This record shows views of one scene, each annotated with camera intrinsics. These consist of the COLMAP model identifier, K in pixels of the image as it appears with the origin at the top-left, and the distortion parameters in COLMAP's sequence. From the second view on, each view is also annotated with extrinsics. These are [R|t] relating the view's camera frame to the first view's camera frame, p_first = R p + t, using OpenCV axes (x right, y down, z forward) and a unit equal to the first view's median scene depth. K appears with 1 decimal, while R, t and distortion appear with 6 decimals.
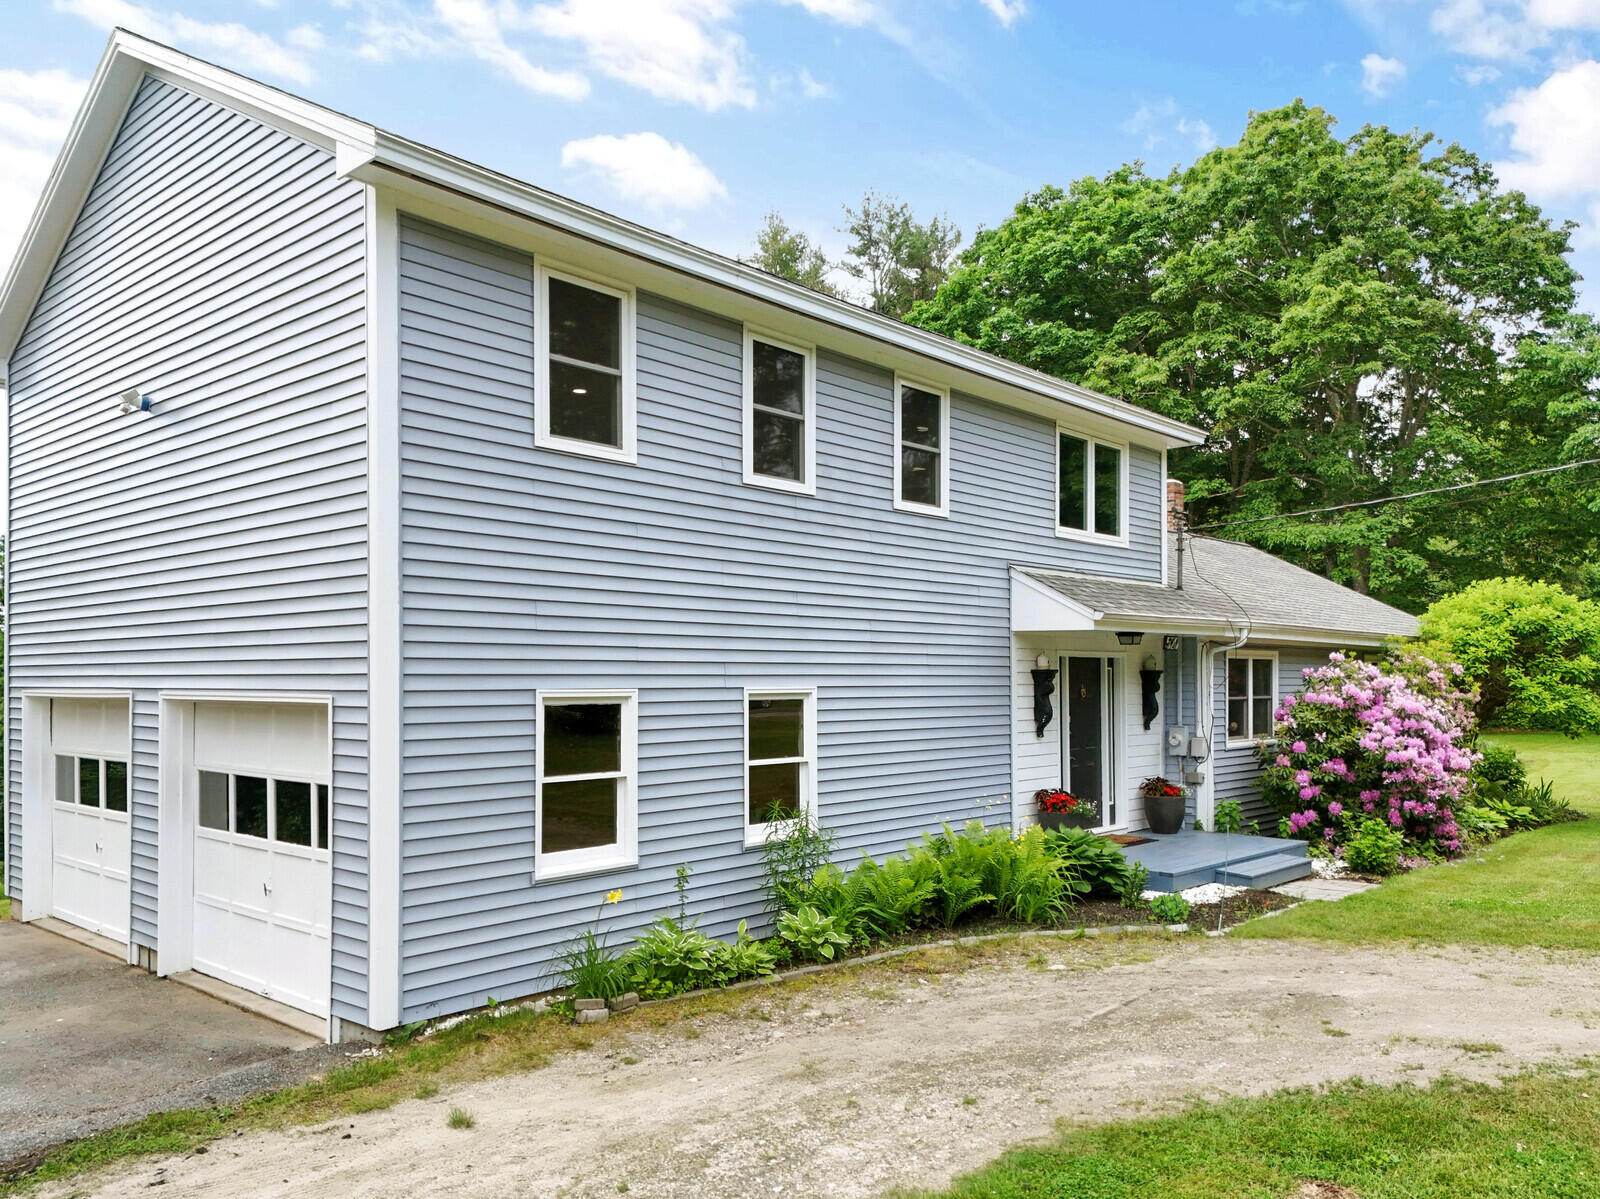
lens RADIAL K [[1264.3, 0, 826.4], [0, 1264.3, 644.9], [0, 0, 1]] dist [0.029834, -0.000865]
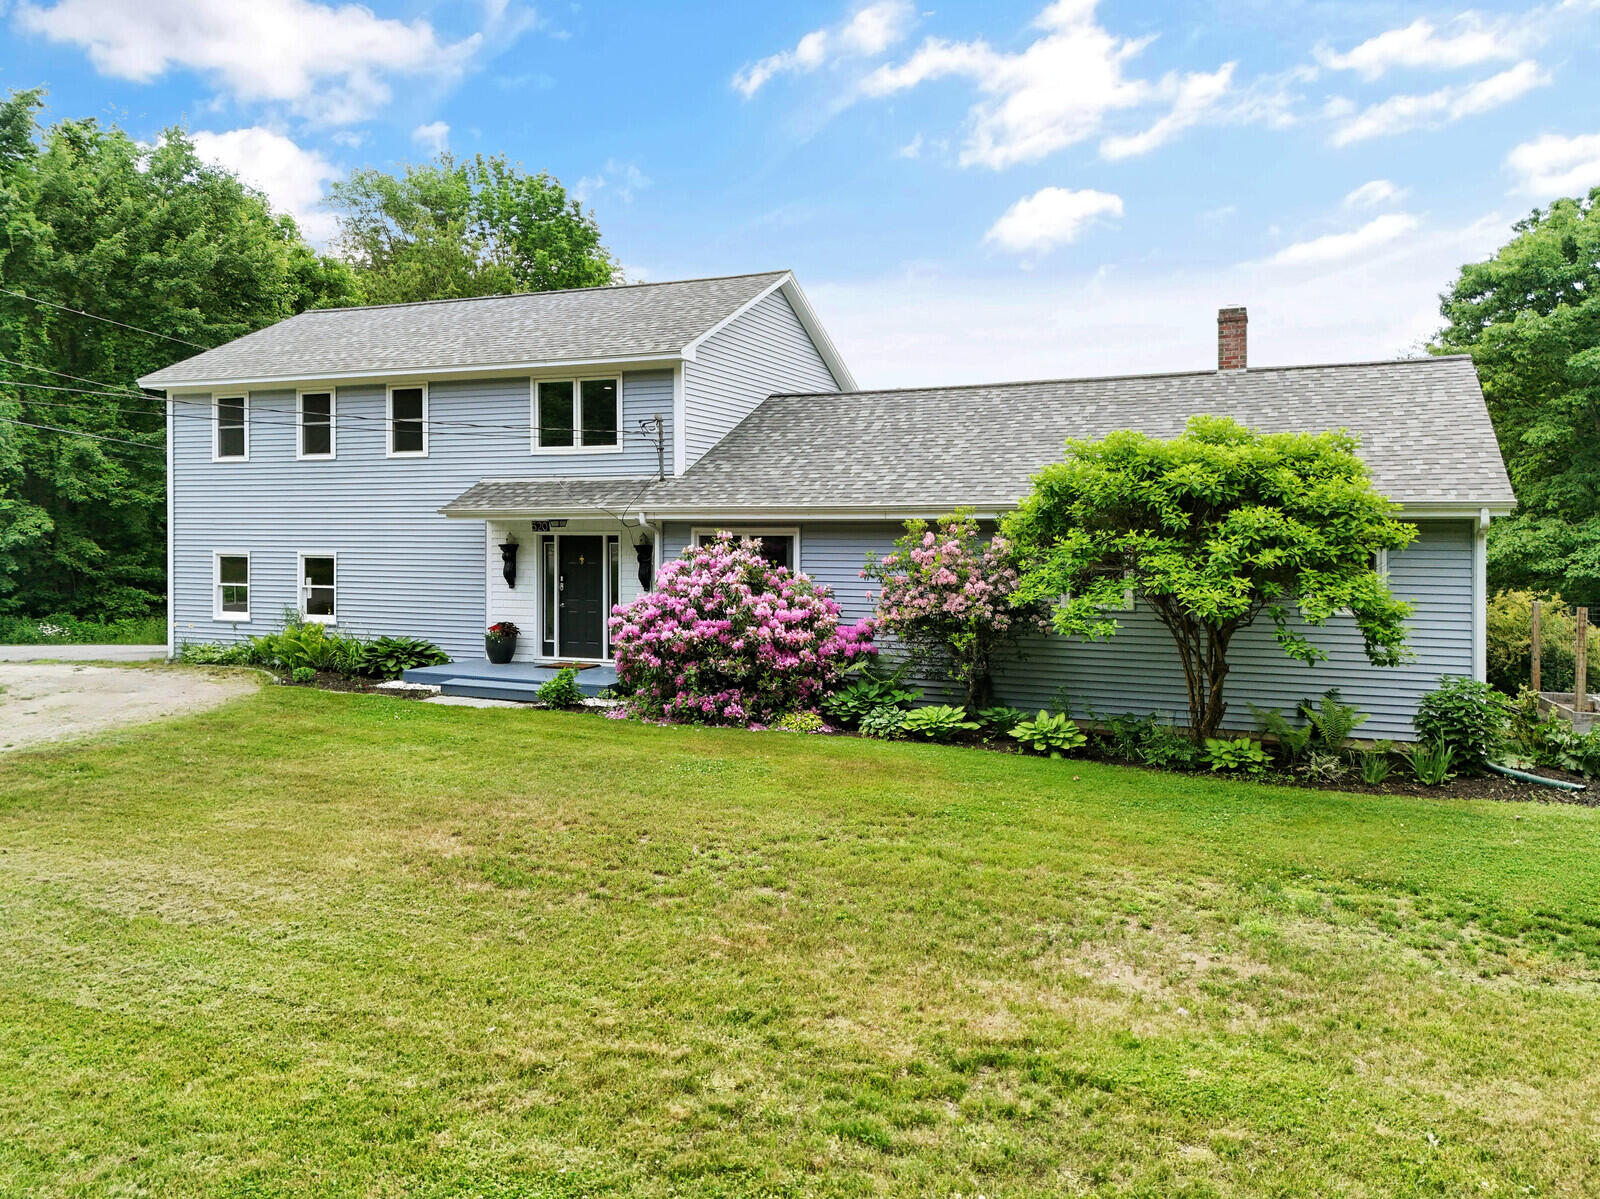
lens RADIAL K [[1188.4, 0, 800.0], [0, 1188.4, 599.5], [0, 0, 1]] dist [0.044473, -0.001124]
pose [[0.307220, 0.059584, -0.949771, 1.471863], [0.026475, 0.997116, 0.071118, -0.006714], [0.951270, -0.046994, 0.304757, 0.779603]]
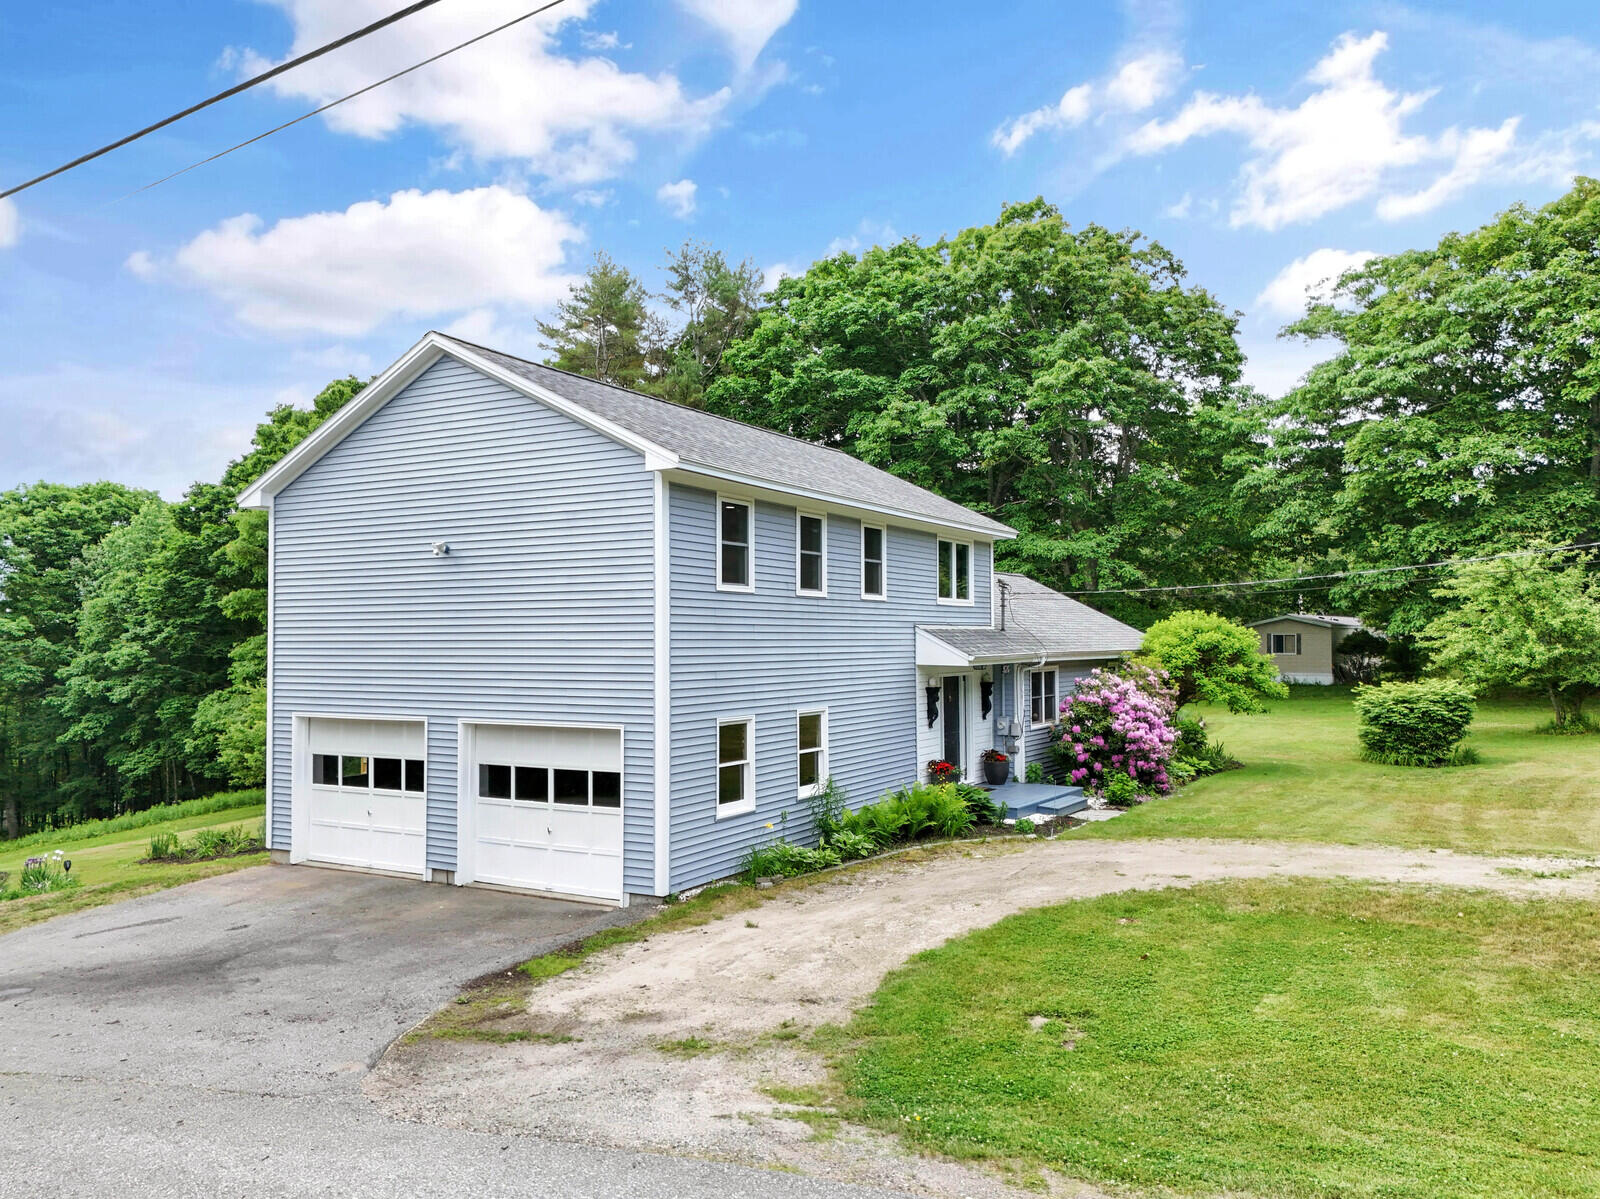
lens RADIAL K [[1188.4, 0, 800.0], [0, 1188.4, 599.5], [0, 0, 1]] dist [0.044473, -0.001124]
pose [[0.985780, -0.001152, 0.168039, -0.226038], [0.002819, 0.999949, -0.009684, -0.069893], [-0.168019, 0.010020, 0.985733, -0.433644]]
